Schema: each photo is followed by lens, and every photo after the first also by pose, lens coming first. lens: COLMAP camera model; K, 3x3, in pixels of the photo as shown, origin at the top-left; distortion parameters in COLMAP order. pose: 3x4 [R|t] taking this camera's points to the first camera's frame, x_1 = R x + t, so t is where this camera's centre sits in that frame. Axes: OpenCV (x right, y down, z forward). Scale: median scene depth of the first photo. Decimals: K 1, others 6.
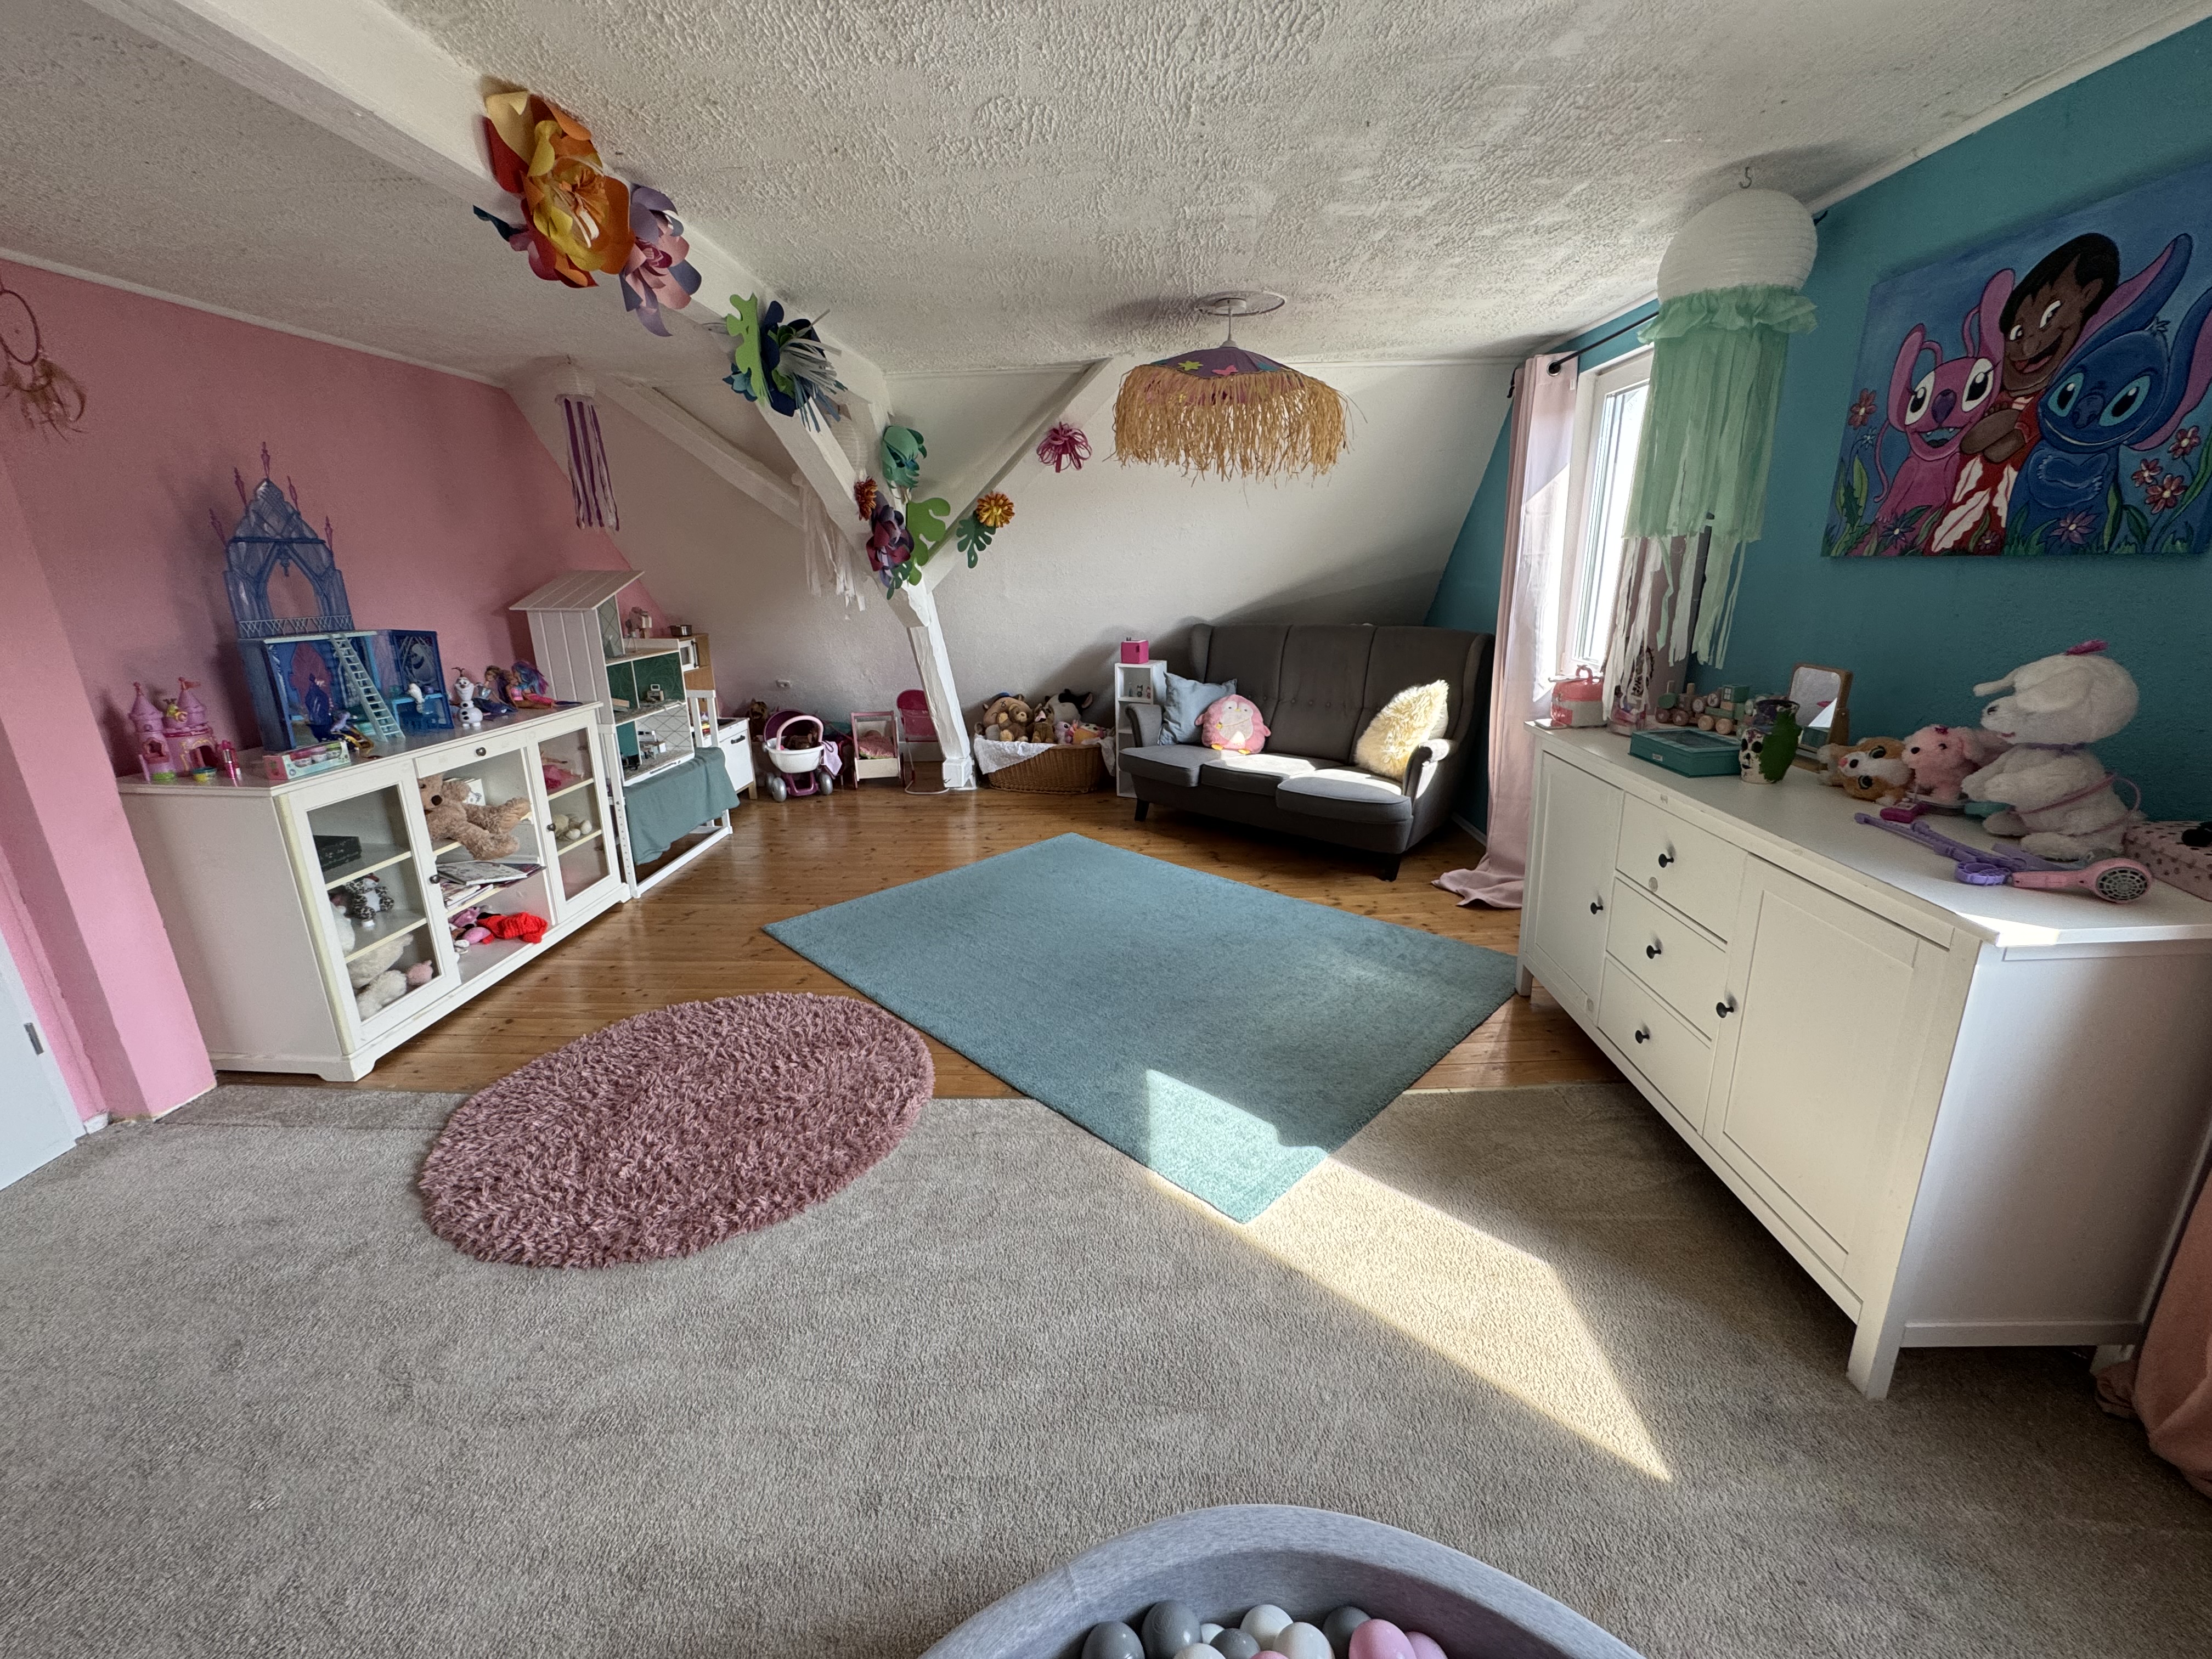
lens RADIAL K [[879.7, 0, 1110.4], [0, 879.7, 832.9], [0, 0, 1]] dist [-0.001918, 0.000702]
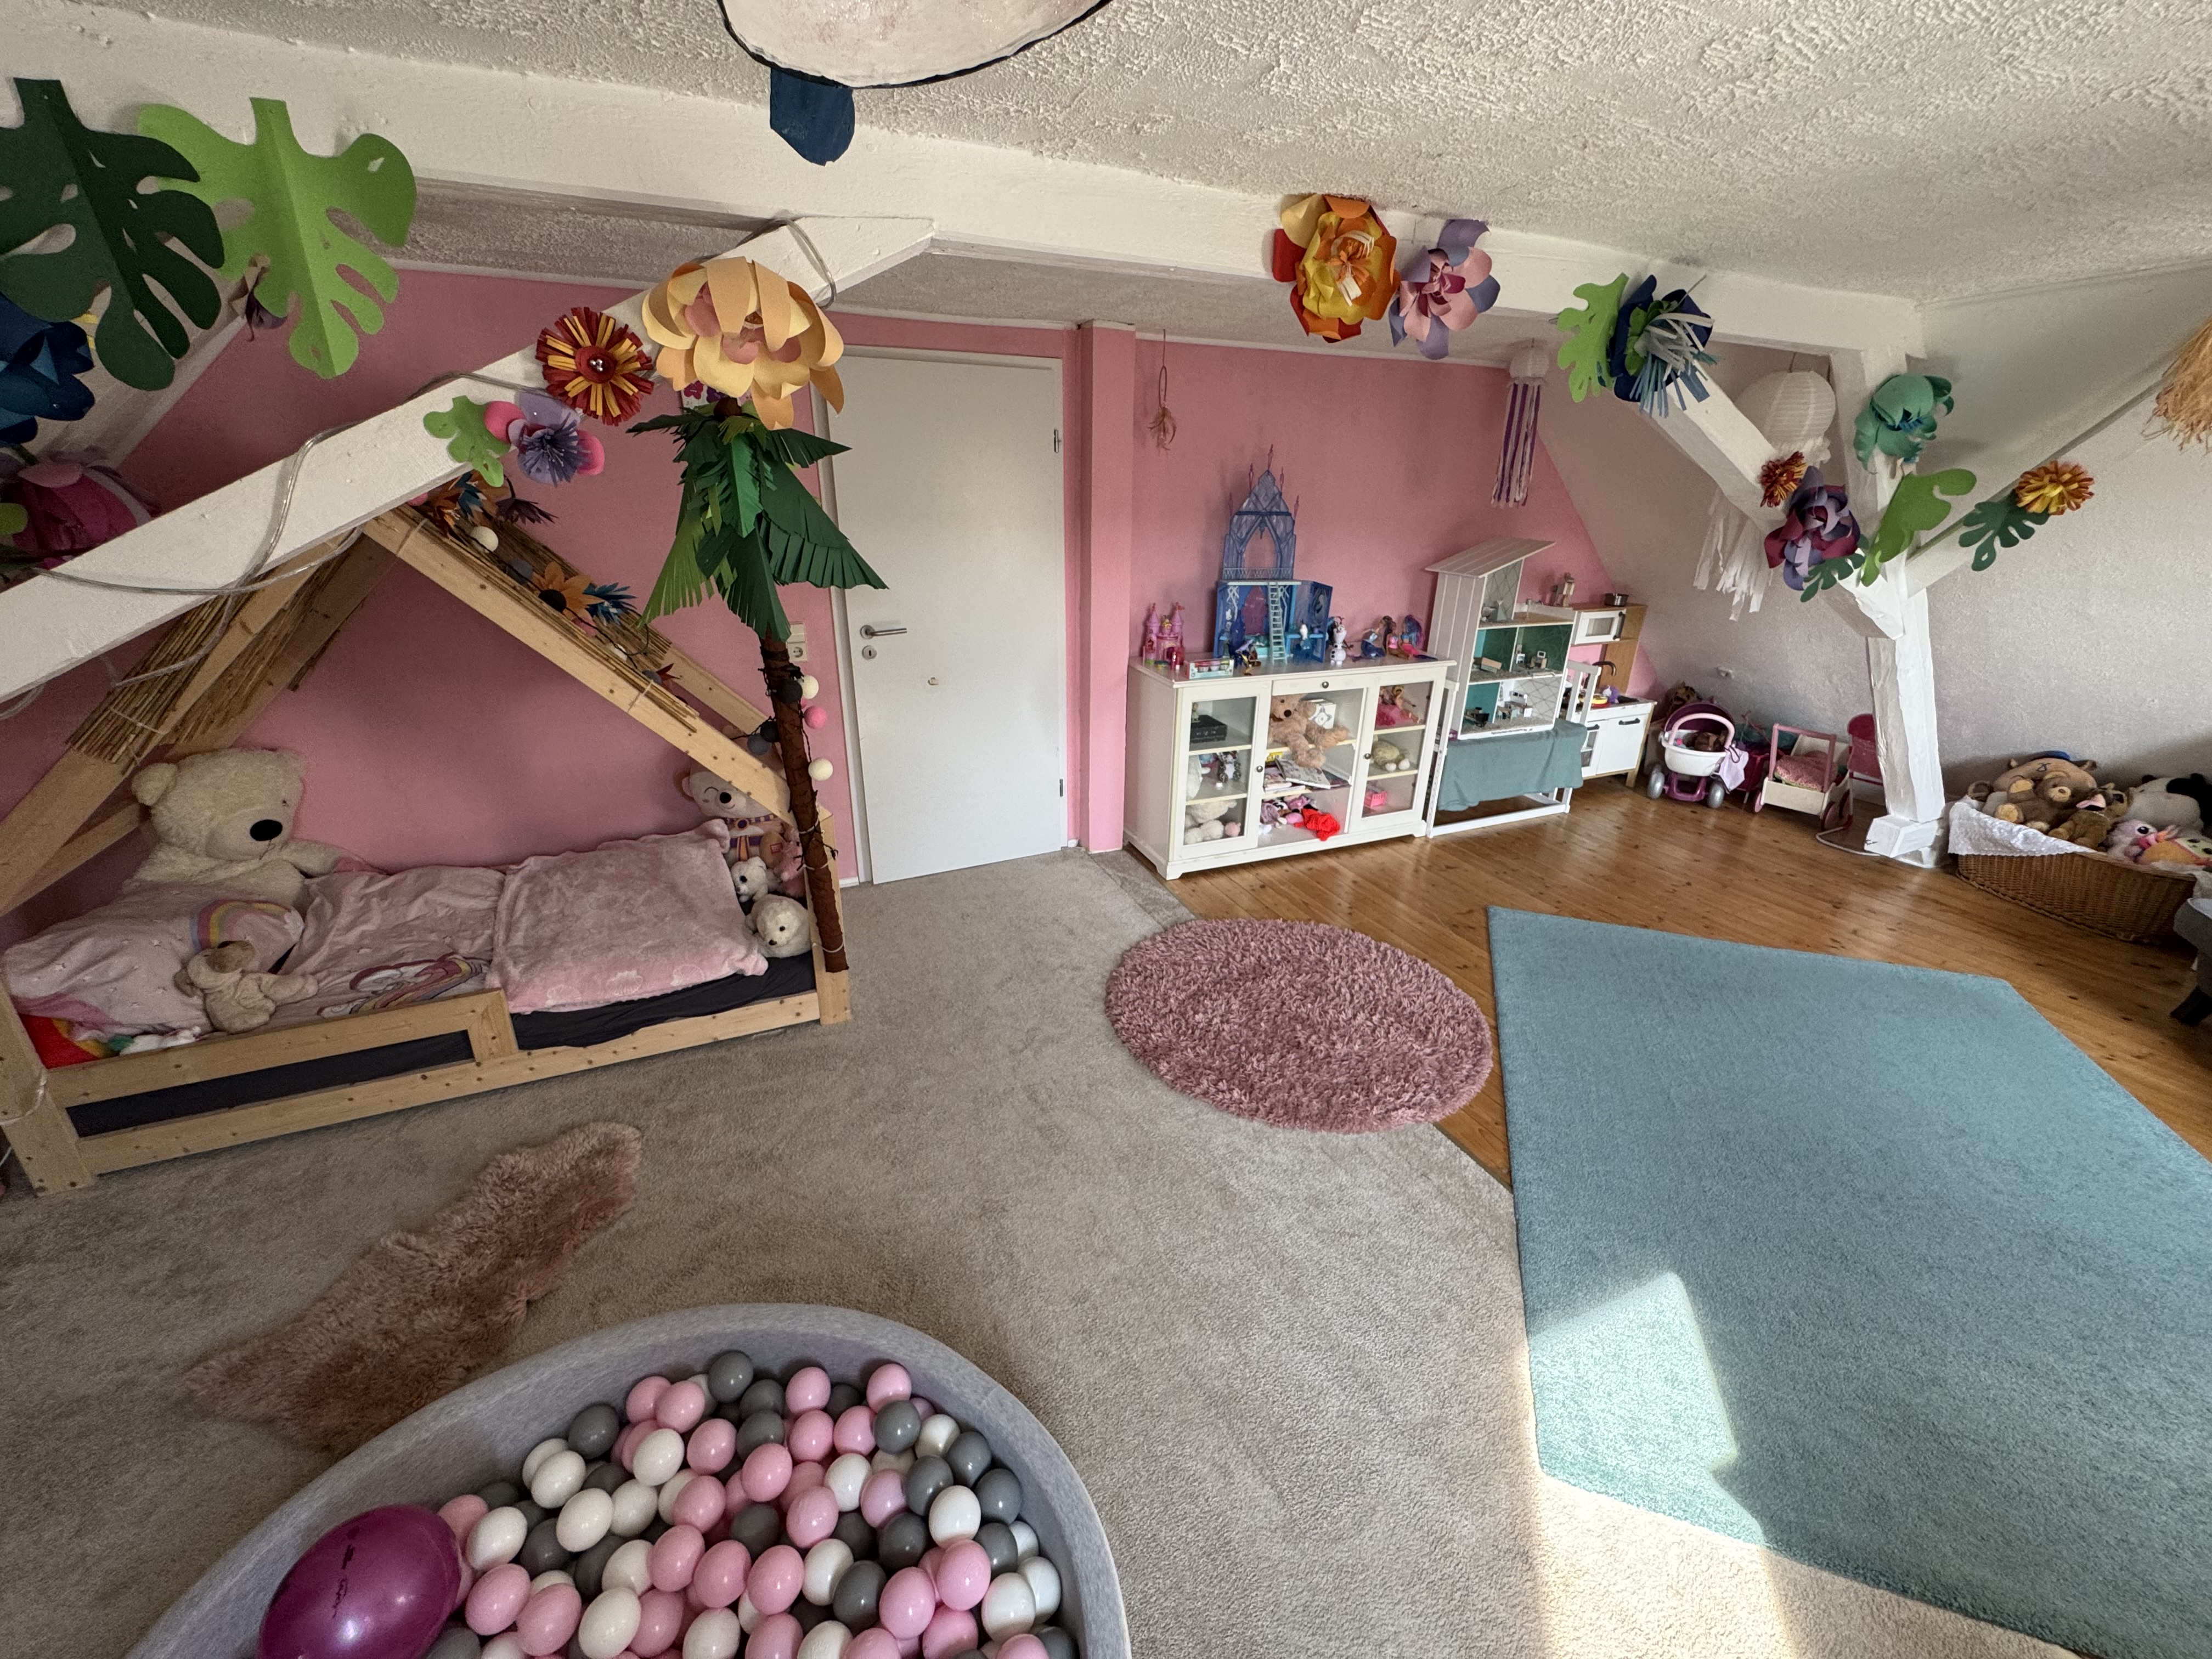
lens RADIAL K [[879.7, 0, 1103.5], [0, 879.7, 835.7], [0, 0, 1]] dist [-0.001918, 0.000702]
pose [[0.431205, 0.352116, -0.830708, 0.273545], [-0.288104, 0.926239, 0.243059, -0.104570], [0.855019, 0.134522, 0.500845, 0.115219]]
